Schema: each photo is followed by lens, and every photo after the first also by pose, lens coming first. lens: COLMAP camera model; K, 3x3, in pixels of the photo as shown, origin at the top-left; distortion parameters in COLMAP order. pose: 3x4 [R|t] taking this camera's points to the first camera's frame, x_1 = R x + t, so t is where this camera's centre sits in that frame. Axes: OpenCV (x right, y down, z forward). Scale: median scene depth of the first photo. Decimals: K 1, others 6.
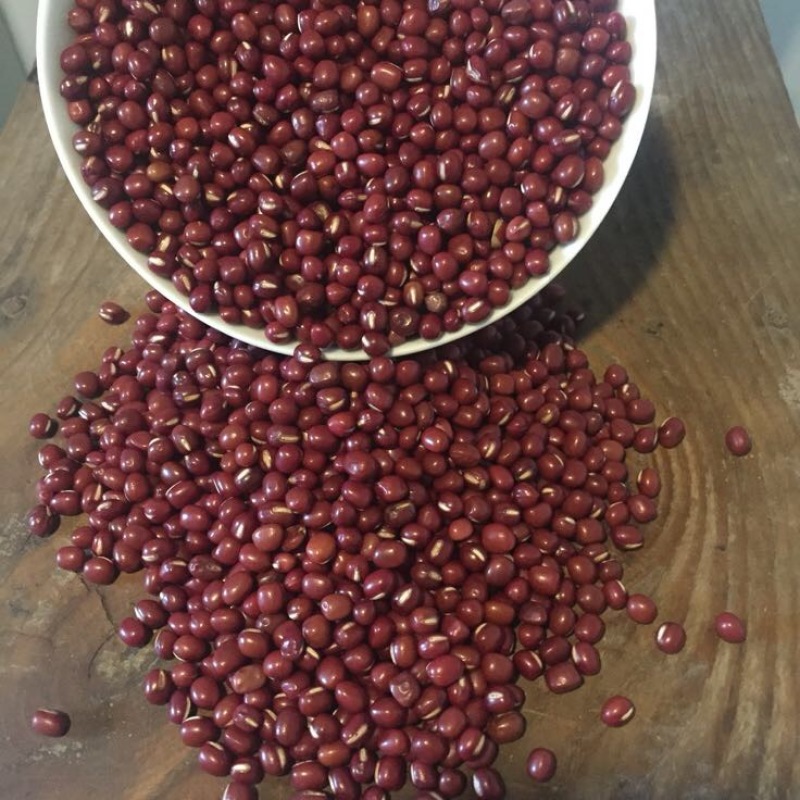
lens RADIAL K [[976.1, 0, 405.1], [0, 976.1, 400.0], [0, 0, 1]] dist [0.026266, 0.000000]
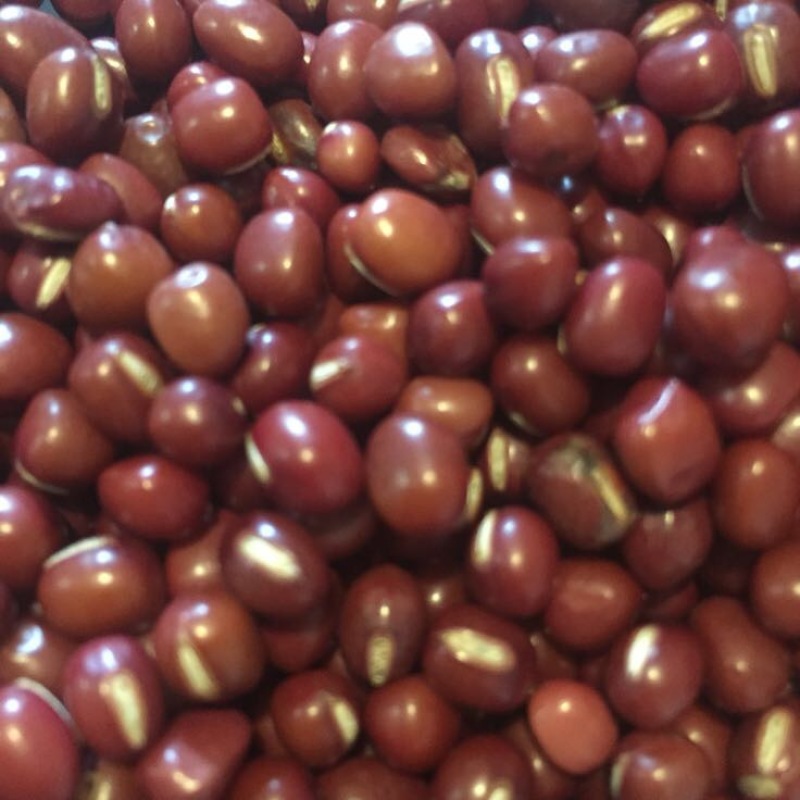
lens RADIAL K [[976.1, 0, 397.5], [0, 976.1, 400.9], [0, 0, 1]] dist [0.026266, 0.000000]
pose [[0.163864, 0.959937, -0.227311, 0.023506], [-0.919944, 0.231892, 0.316115, 0.068330], [0.356162, 0.157313, 0.921087, 0.695699]]
